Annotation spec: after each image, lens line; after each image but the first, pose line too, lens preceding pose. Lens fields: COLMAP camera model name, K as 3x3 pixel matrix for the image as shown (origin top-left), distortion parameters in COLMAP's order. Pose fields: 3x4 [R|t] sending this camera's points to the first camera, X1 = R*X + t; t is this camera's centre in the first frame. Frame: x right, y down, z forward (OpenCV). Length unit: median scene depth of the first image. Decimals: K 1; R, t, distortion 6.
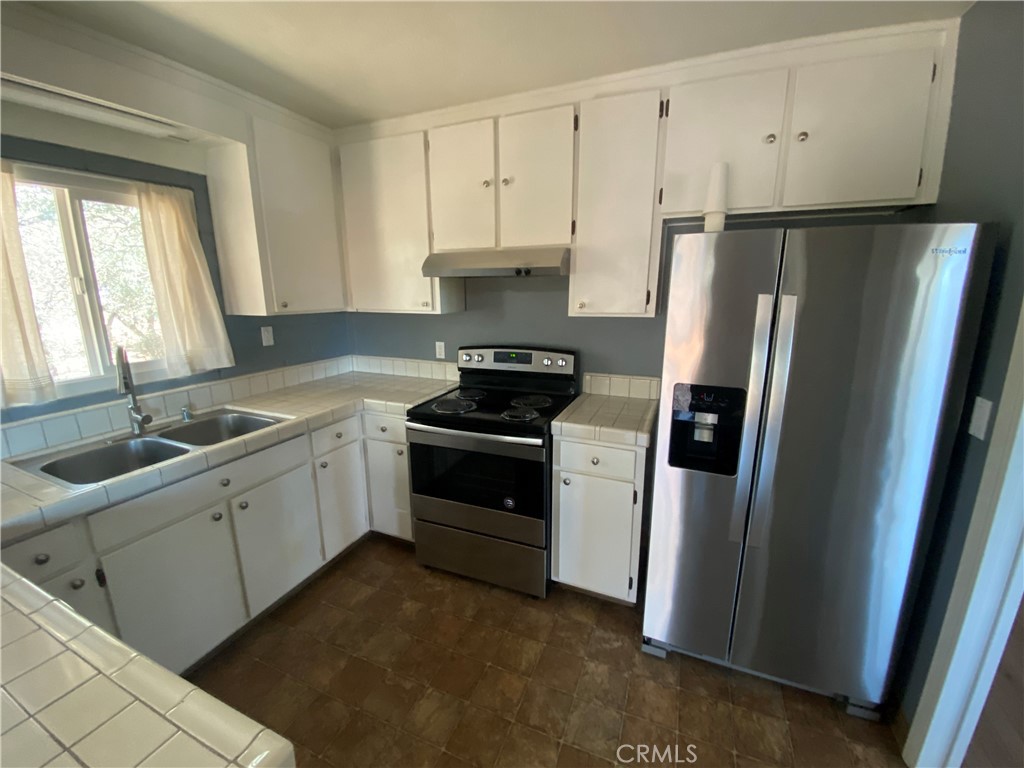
lens RADIAL K [[408.8, 0, 512.0], [0, 408.8, 384.0], [0, 0, 1]] dist [-0.000488, -0.013802]
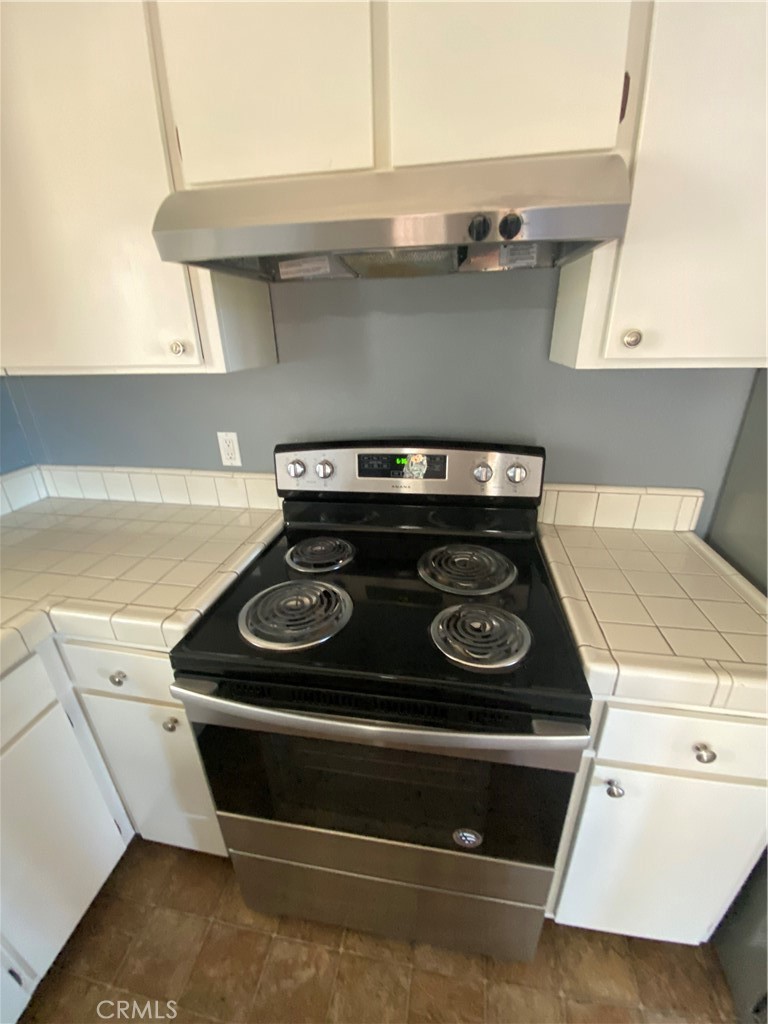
lens RADIAL K [[408.8, 0, 384.0], [0, 408.8, 512.0], [0, 0, 1]] dist [-0.000488, -0.013802]
pose [[0.975262, -0.100675, 0.196794, -0.114598], [0.064316, 0.980986, 0.183110, -0.099625], [-0.211486, -0.165924, 0.963194, 0.553834]]
